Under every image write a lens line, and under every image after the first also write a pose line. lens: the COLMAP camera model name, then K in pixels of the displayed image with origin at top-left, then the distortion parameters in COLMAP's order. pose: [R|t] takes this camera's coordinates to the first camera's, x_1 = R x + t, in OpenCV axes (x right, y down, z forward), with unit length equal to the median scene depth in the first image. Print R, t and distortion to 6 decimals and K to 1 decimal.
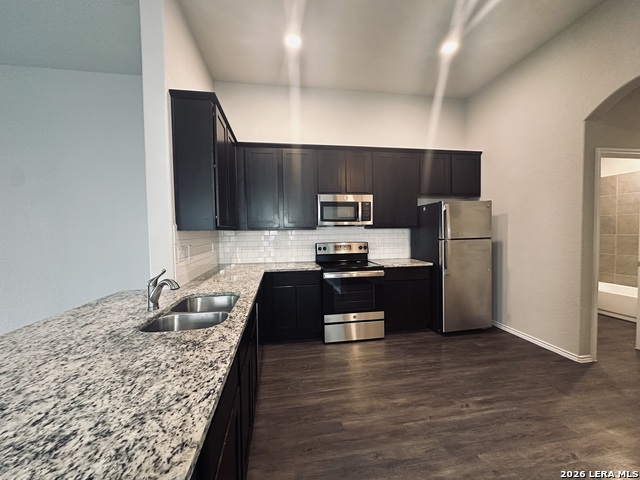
lens RADIAL K [[256.0, 0, 321.1], [0, 256.0, 241.0], [0, 0, 1]] dist [-0.001557, -0.000089]
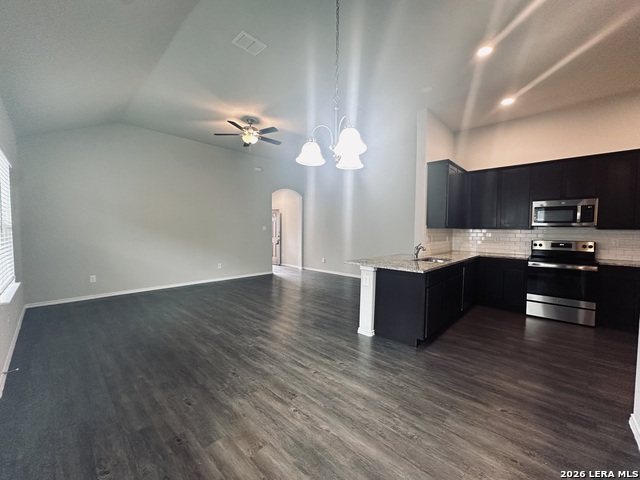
lens RADIAL K [[256.0, 0, 321.1], [0, 256.0, 241.0], [0, 0, 1]] dist [-0.001557, -0.000089]
pose [[0.612691, 0.056618, -0.788292, 0.379891], [-0.047852, 0.998258, 0.034506, 0.021890], [0.788872, 0.016579, 0.614333, -0.652085]]
